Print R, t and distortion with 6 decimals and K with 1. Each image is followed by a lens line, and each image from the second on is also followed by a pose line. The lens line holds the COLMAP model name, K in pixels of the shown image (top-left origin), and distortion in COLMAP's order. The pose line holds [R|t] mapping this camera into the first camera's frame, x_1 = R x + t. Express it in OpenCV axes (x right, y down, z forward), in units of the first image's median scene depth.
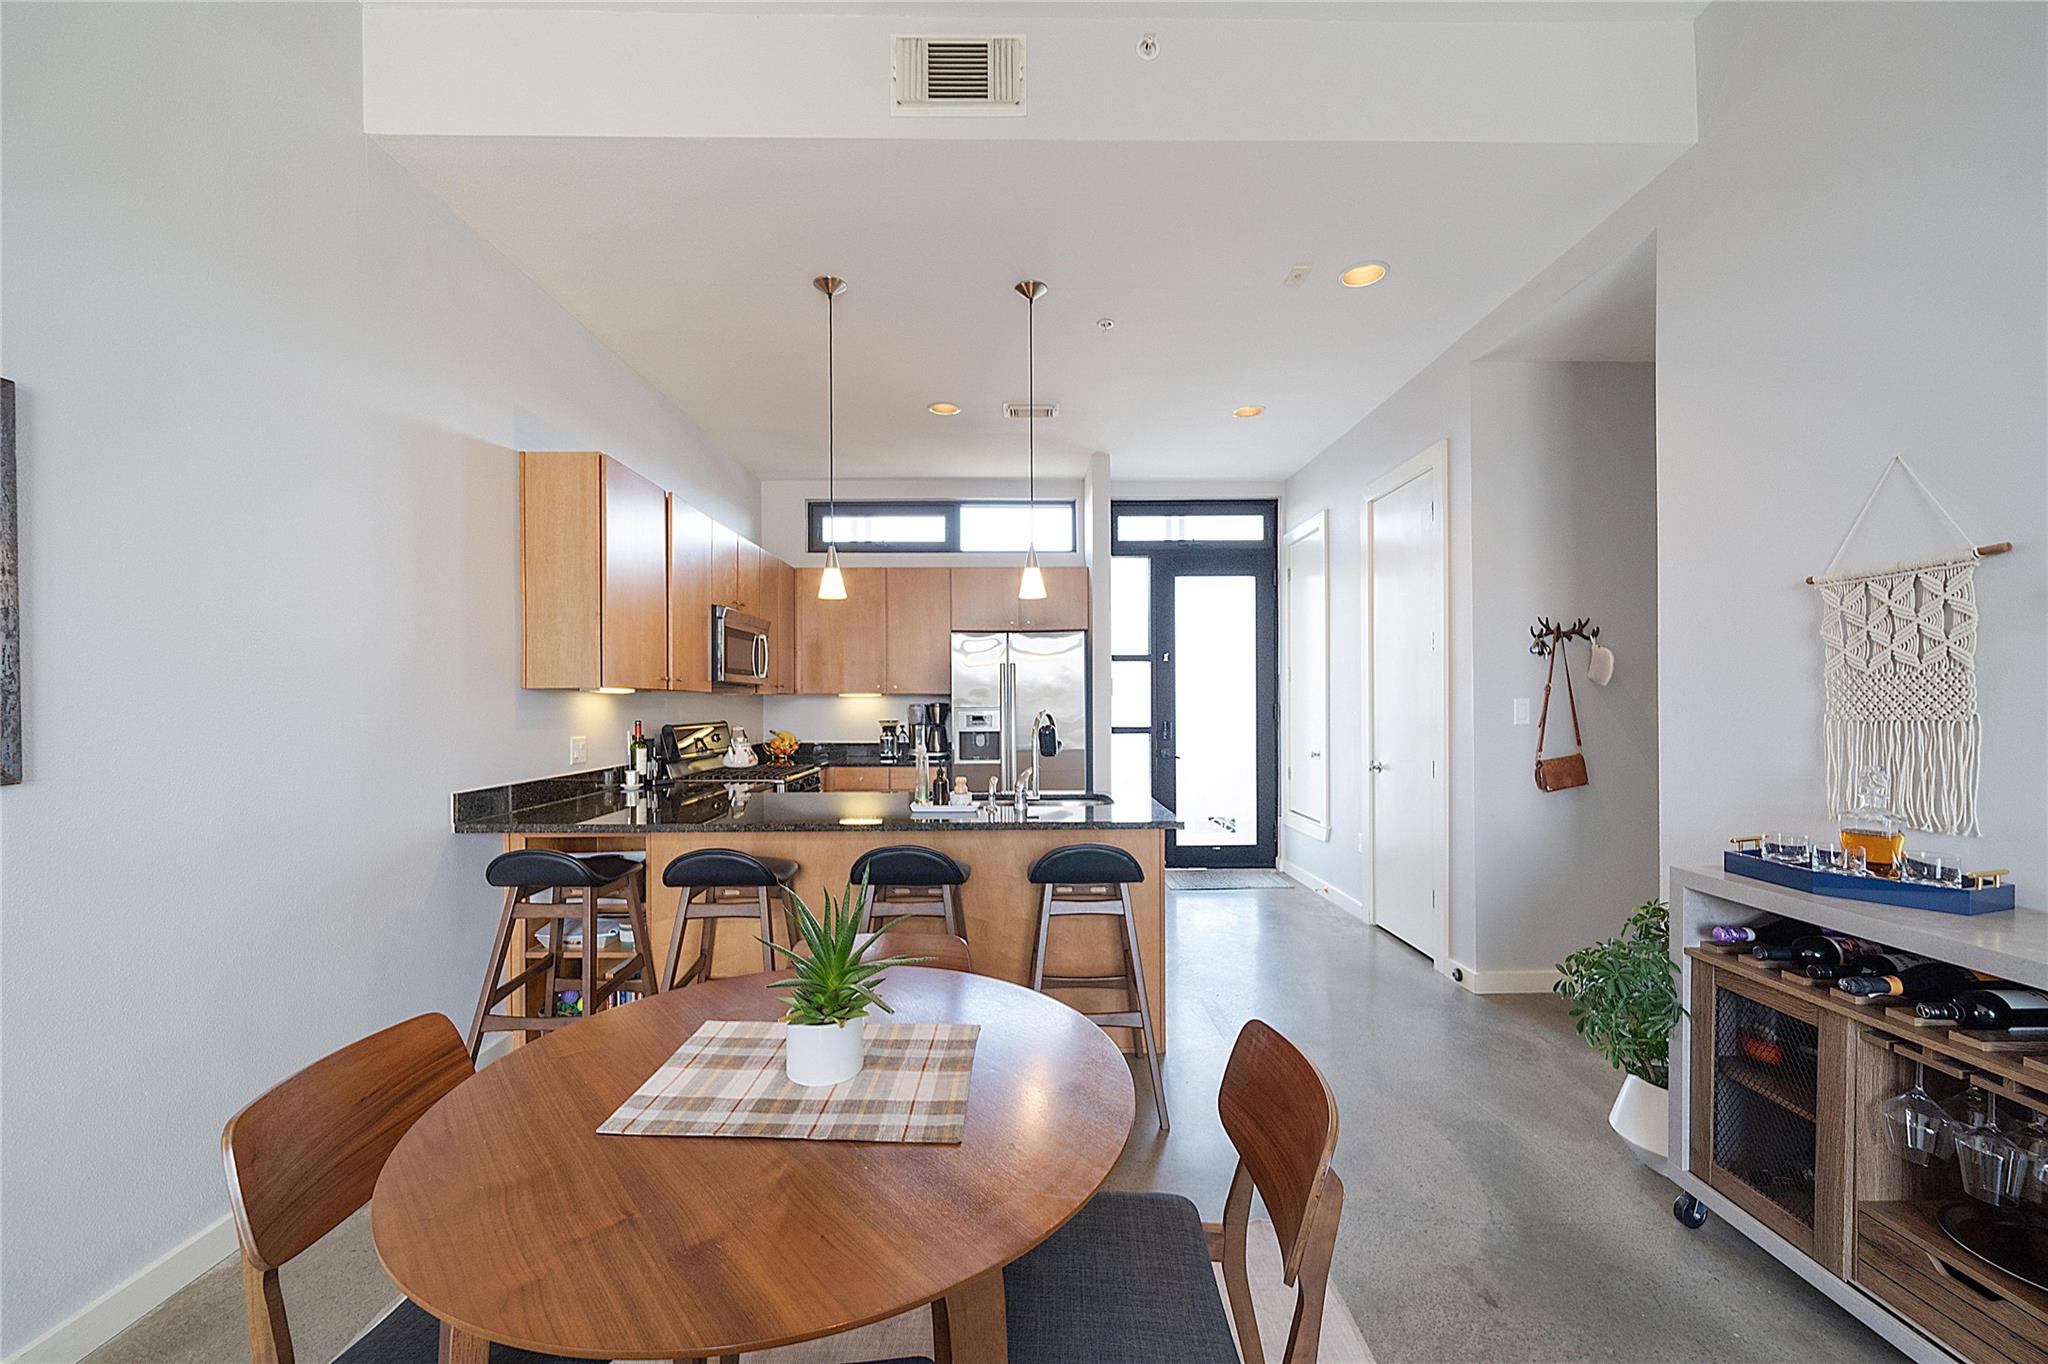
lens RADIAL K [[787.7, 0, 1021.6], [0, 787.7, 703.8], [0, 0, 1]] dist [-0.006175, 0.000659]
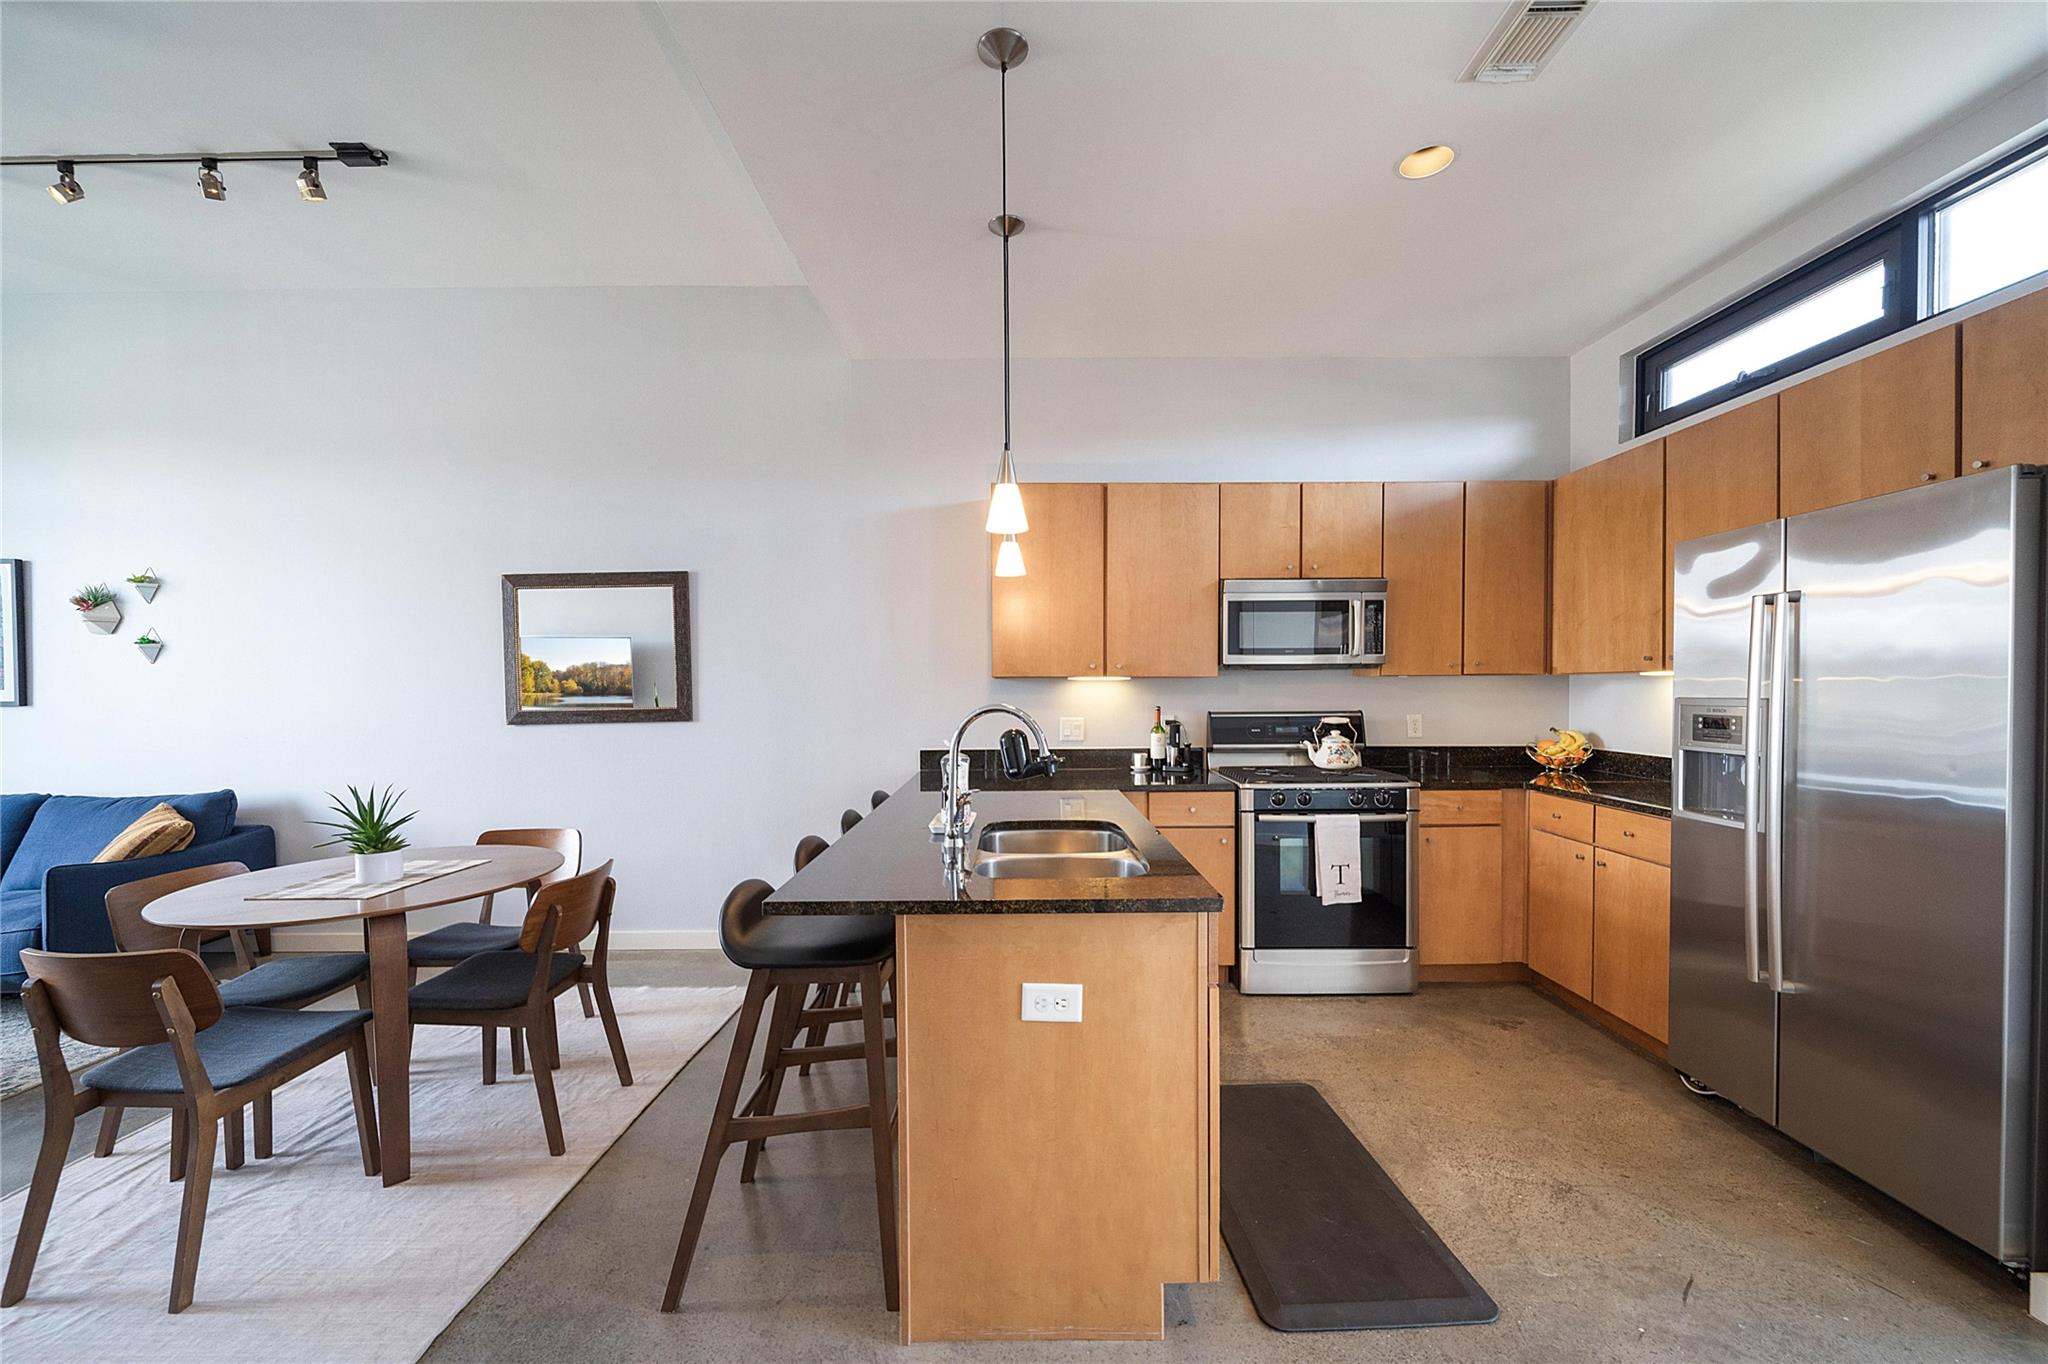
lens RADIAL K [[787.7, 0, 1024.4], [0, 787.7, 700.0], [0, 0, 1]] dist [-0.006175, 0.000659]
pose [[-0.011640, 0.020750, -0.999717, 0.497491], [0.005289, 0.999772, 0.020690, -0.007260], [0.999918, -0.005047, -0.011748, 0.782893]]
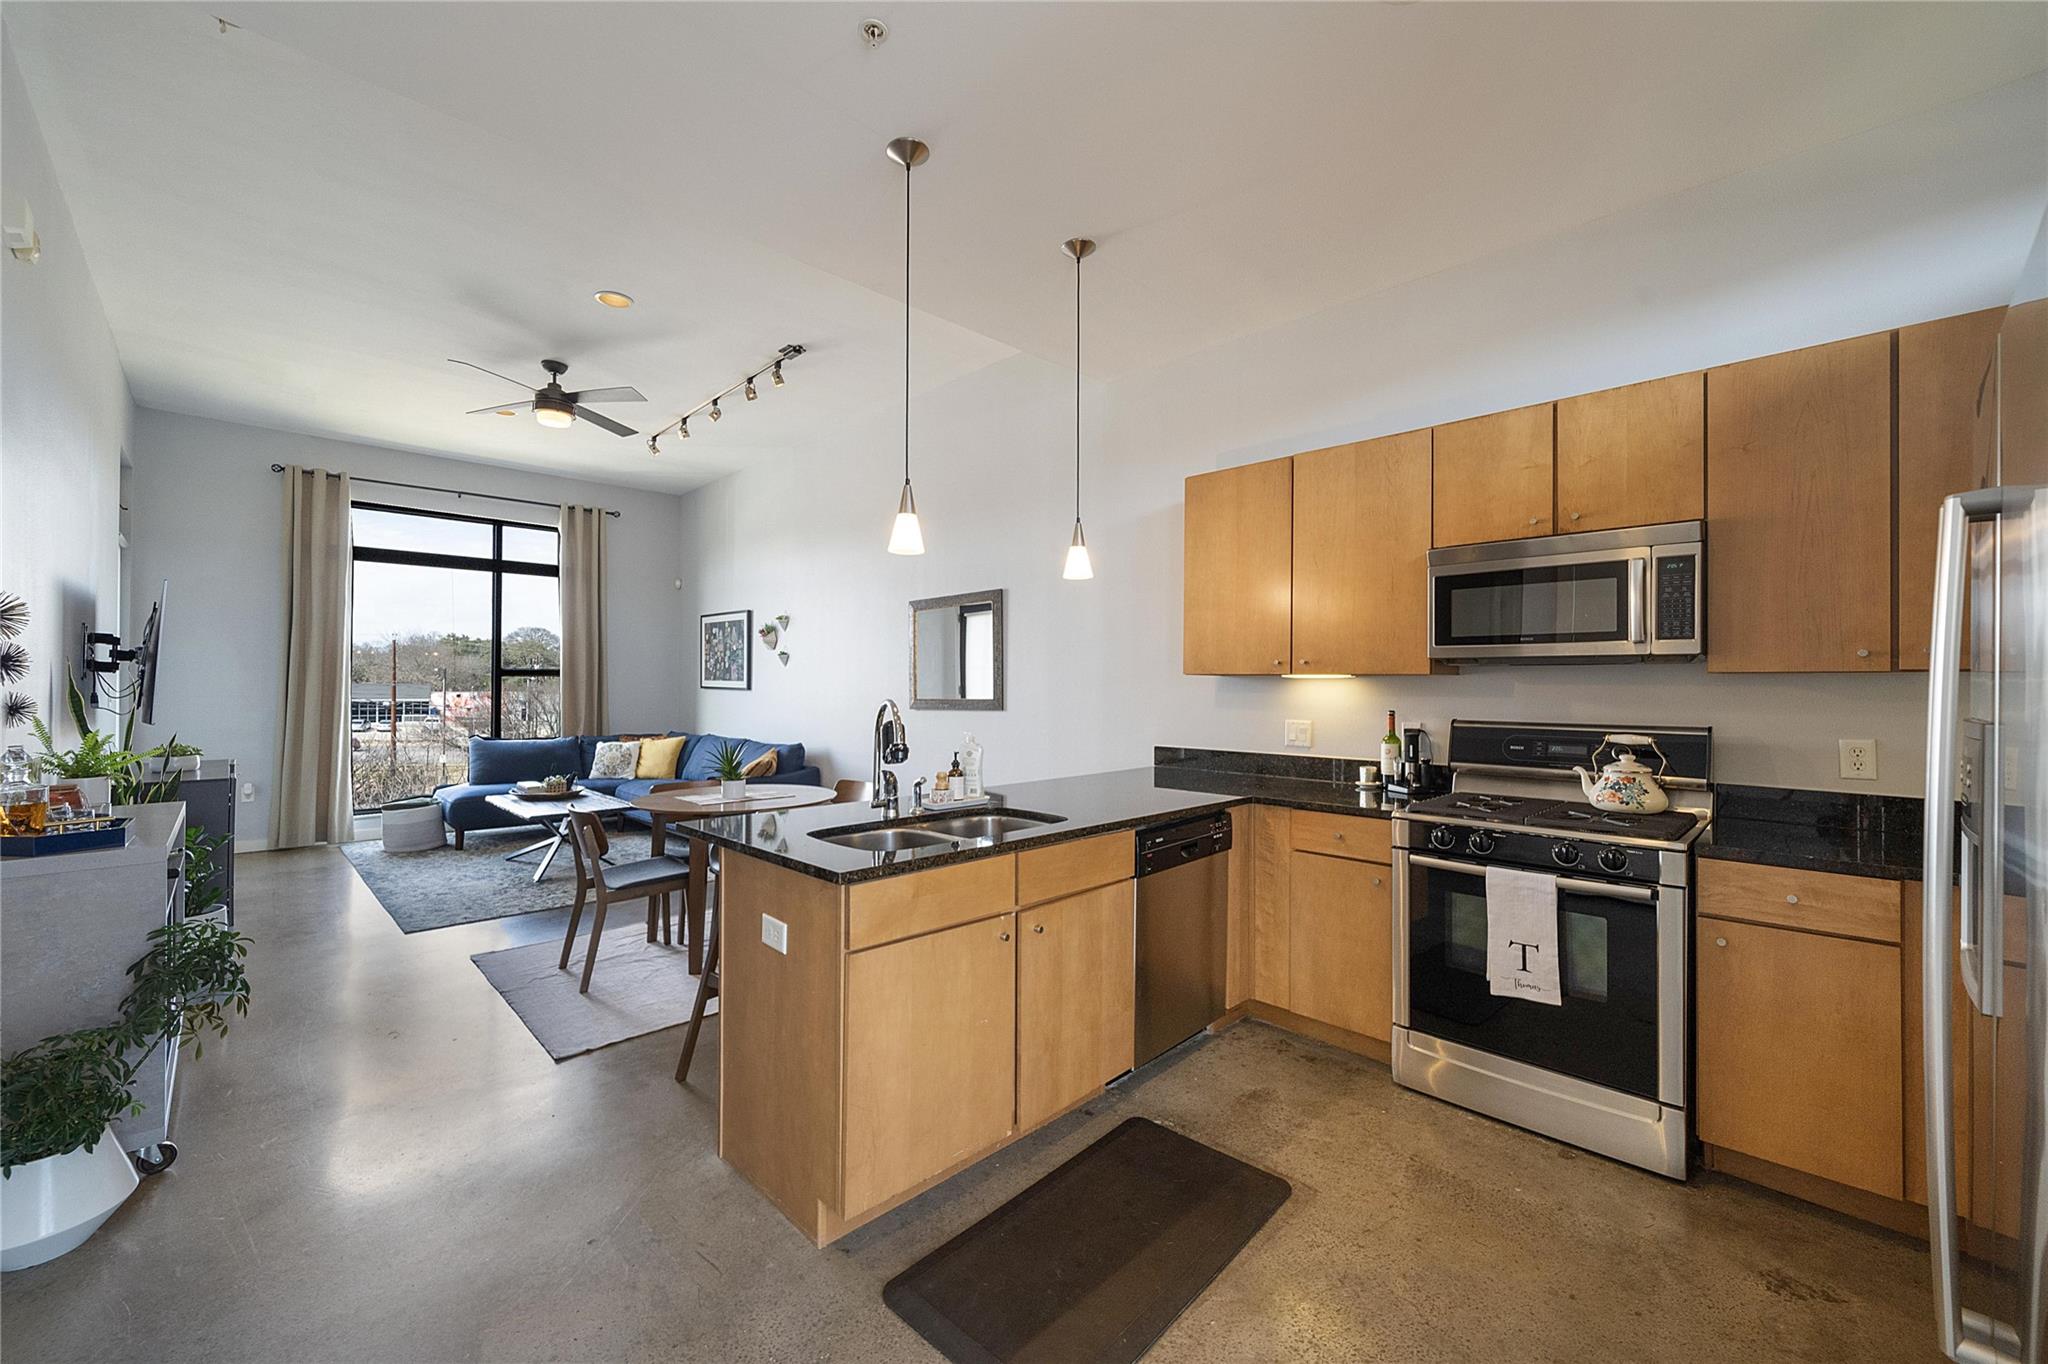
lens RADIAL K [[787.7, 0, 1020.2], [0, 787.7, 679.3], [0, 0, 1]] dist [-0.006175, 0.000659]
pose [[-0.715272, -0.002312, -0.698842, 0.349532], [-0.001276, 0.999997, -0.002002, -0.007755], [0.698845, -0.000540, -0.715273, 1.230075]]
